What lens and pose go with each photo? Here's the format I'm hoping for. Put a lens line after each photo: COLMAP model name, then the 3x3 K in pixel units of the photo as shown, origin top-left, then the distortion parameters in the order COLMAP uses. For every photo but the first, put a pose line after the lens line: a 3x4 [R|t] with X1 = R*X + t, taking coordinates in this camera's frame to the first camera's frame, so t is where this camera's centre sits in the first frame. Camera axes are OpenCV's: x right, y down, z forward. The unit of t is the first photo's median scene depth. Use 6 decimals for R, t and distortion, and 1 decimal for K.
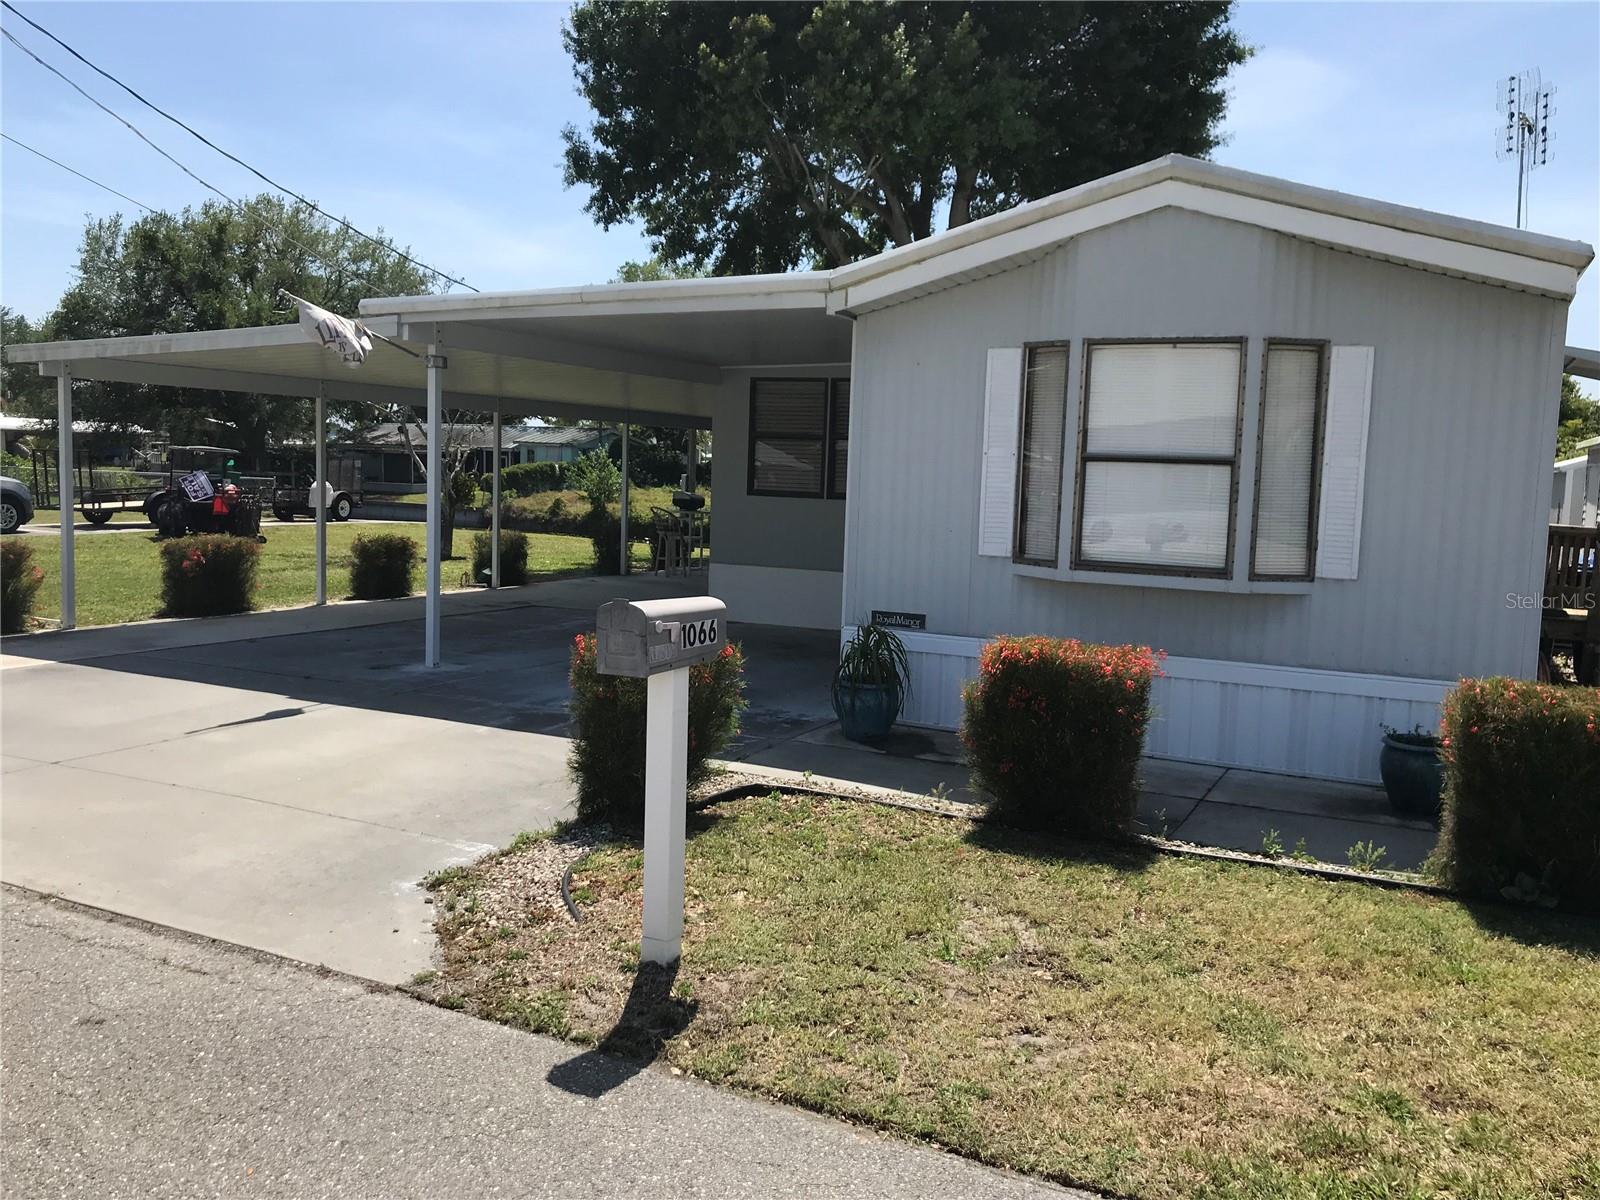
lens RADIAL K [[1315.3, 0, 825.3], [0, 1315.3, 603.8], [0, 0, 1]] dist [-0.090543, 0.180675]
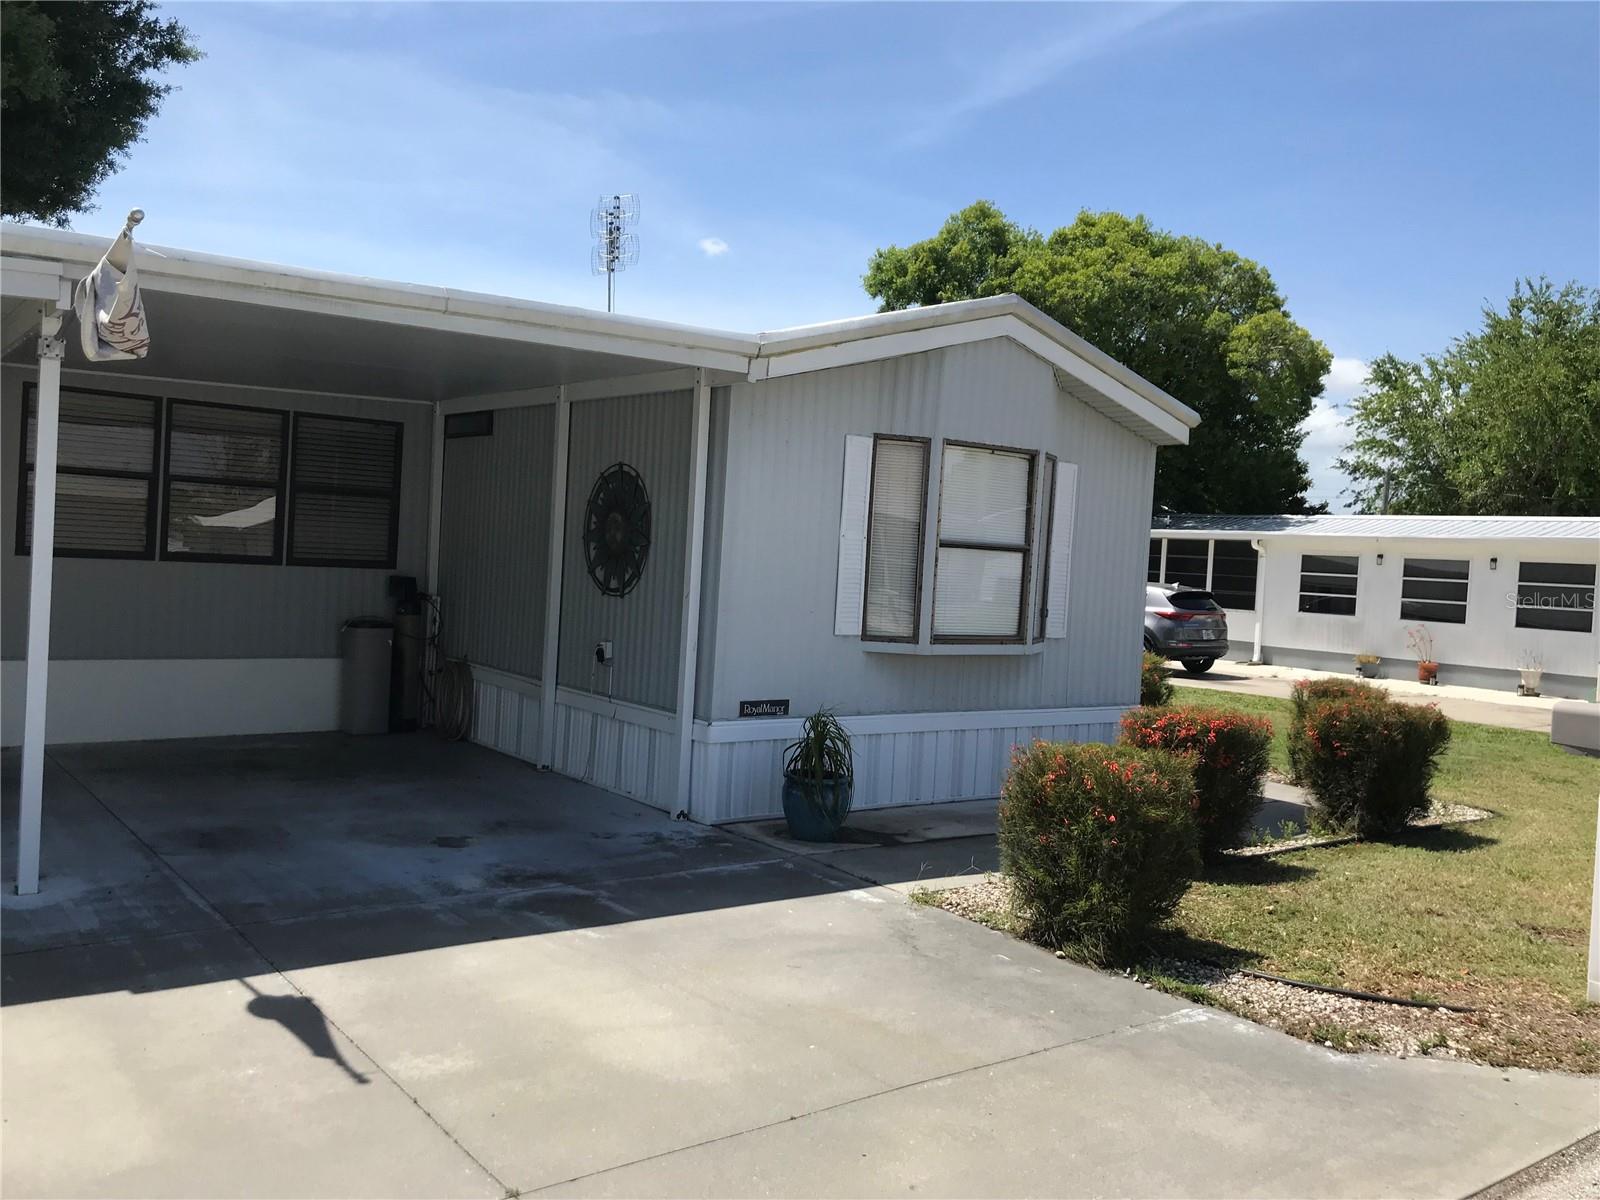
lens RADIAL K [[1308.8, 0, 800.0], [0, 1308.8, 600.0], [0, 0, 1]] dist [0.076144, -0.137232]
pose [[0.469552, -0.037117, 0.882124, -0.469734], [0.051092, 0.998584, 0.014821, -0.048291], [-0.881425, 0.038110, 0.470784, 0.323512]]
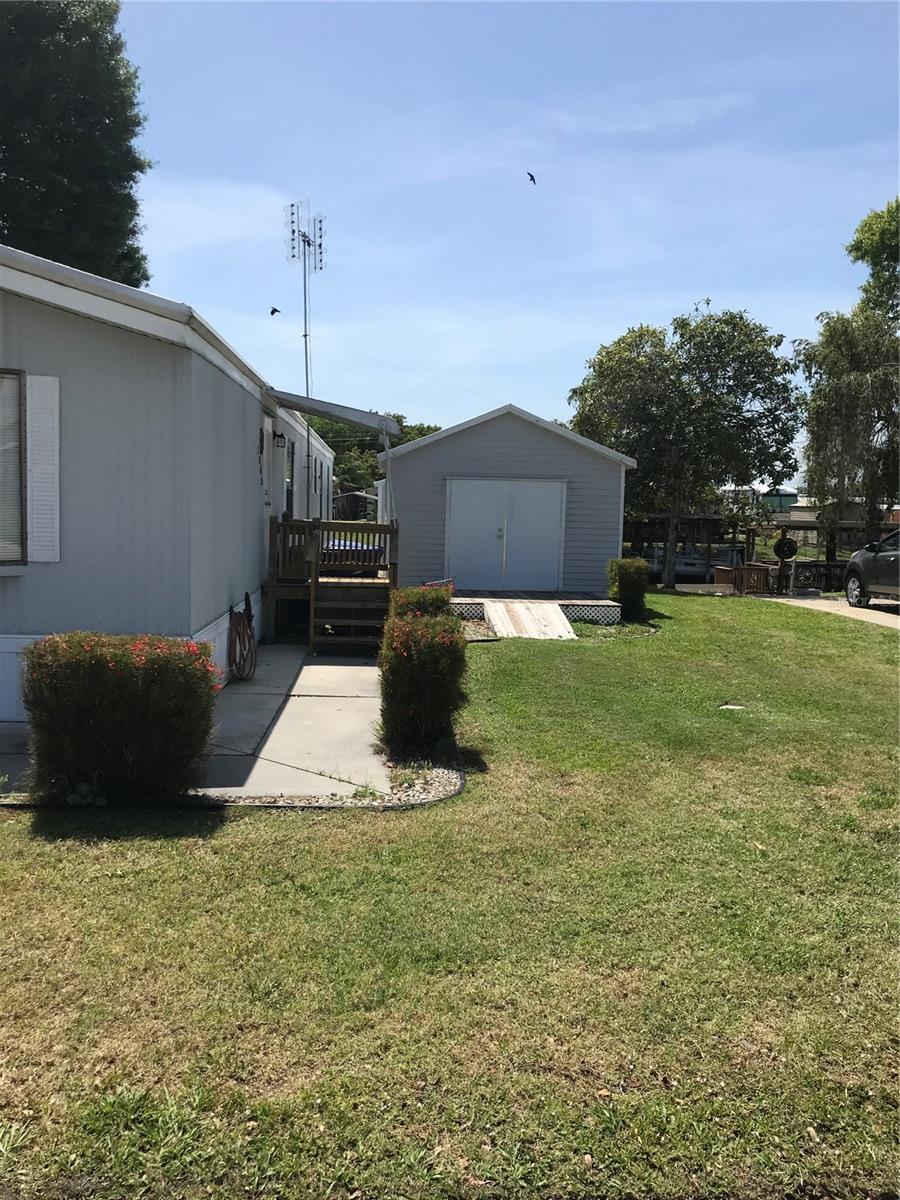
lens RADIAL K [[969.7, 0, 450.0], [0, 969.7, 600.0], [0, 0, 1]] dist [0.070116, -0.090278]
pose [[0.883911, -0.058920, 0.463928, 0.154743], [0.055914, 0.998230, 0.020247, 0.010446], [-0.464300, 0.008044, 0.885641, -0.009131]]
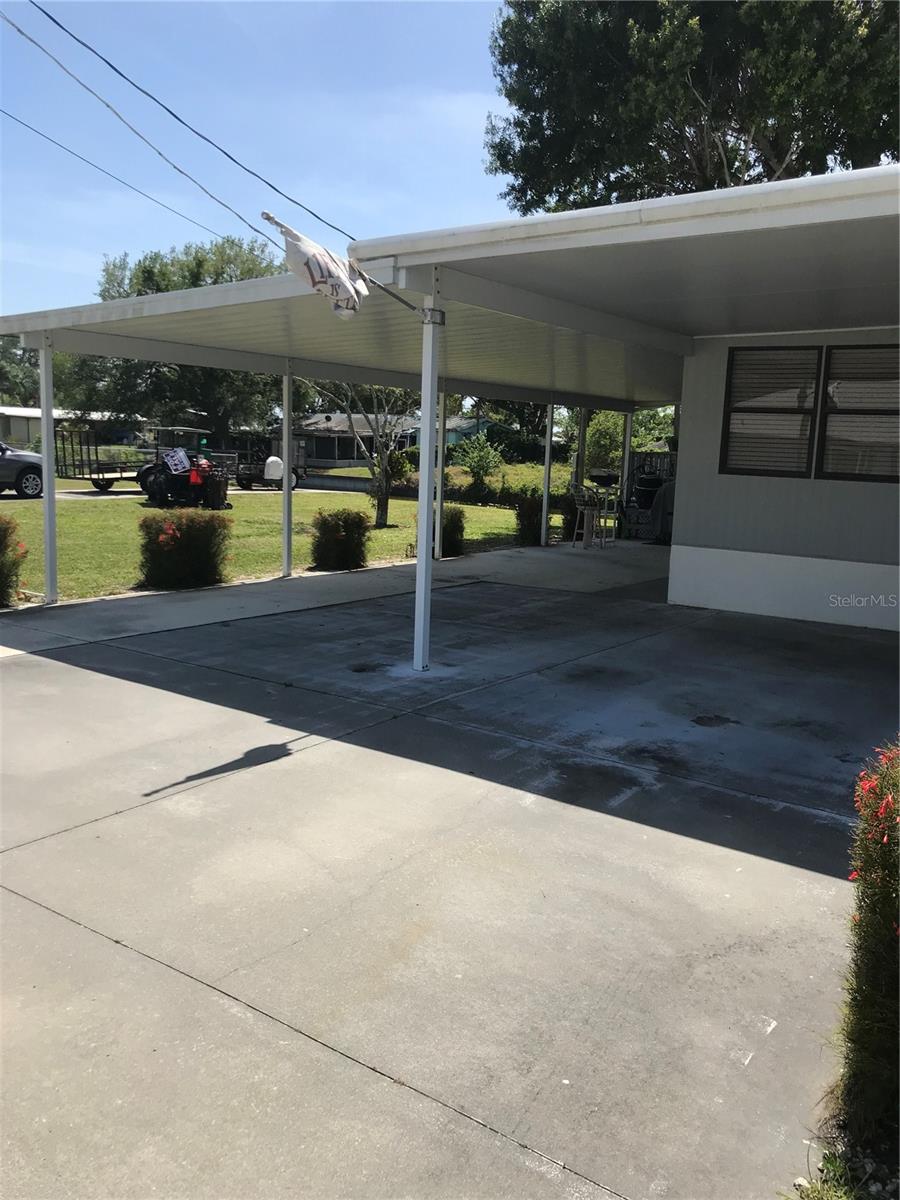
lens RADIAL K [[969.7, 0, 450.0], [0, 969.7, 600.0], [0, 0, 1]] dist [0.070116, -0.090278]
pose [[0.983470, 0.029833, -0.178597, -0.120561], [-0.020795, 0.998417, 0.052268, -0.024183], [0.179873, -0.047690, 0.982533, 0.262322]]
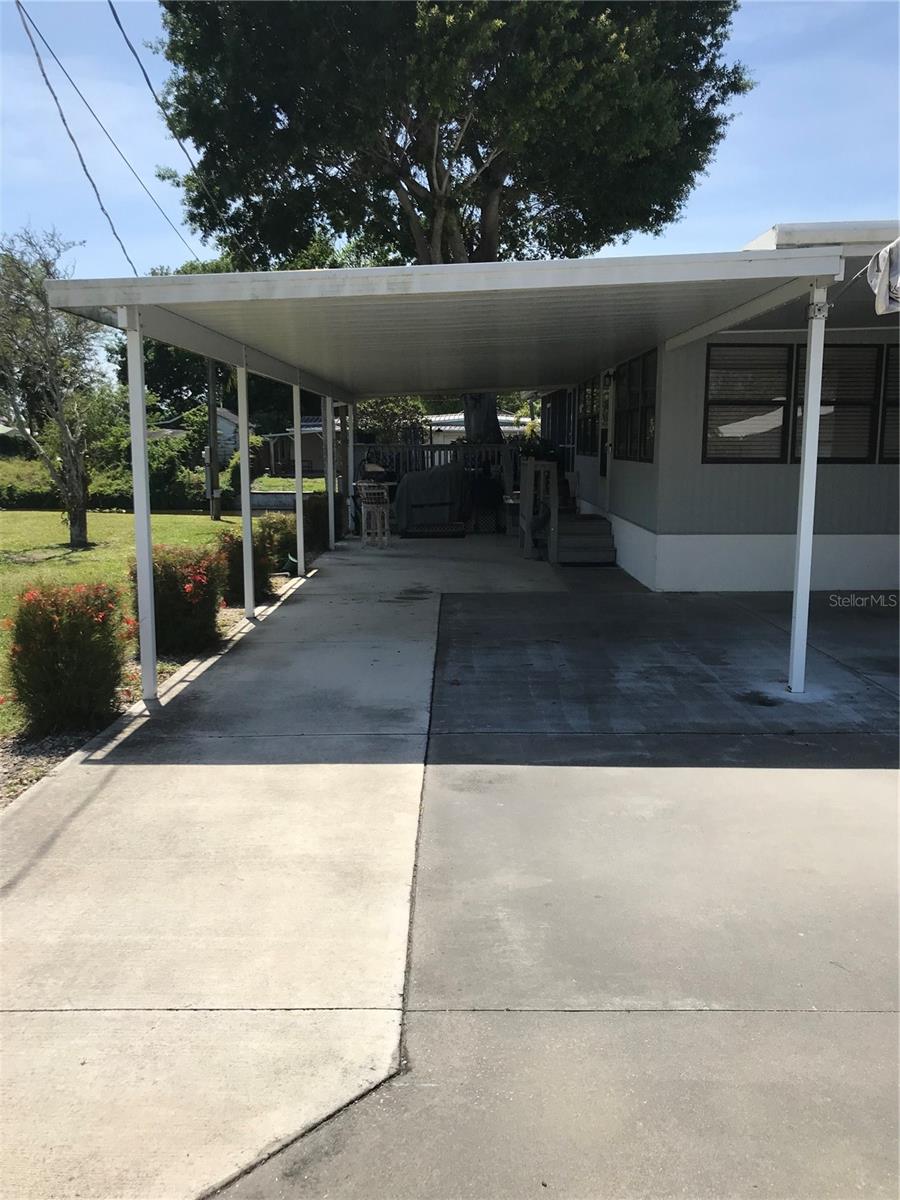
lens RADIAL K [[969.7, 0, 450.0], [0, 969.7, 600.0], [0, 0, 1]] dist [0.070116, -0.090278]
pose [[0.907636, -0.101980, 0.407181, -0.548510], [0.074796, 0.993807, 0.082176, -0.054480], [-0.413040, -0.044130, 0.909643, 0.392500]]
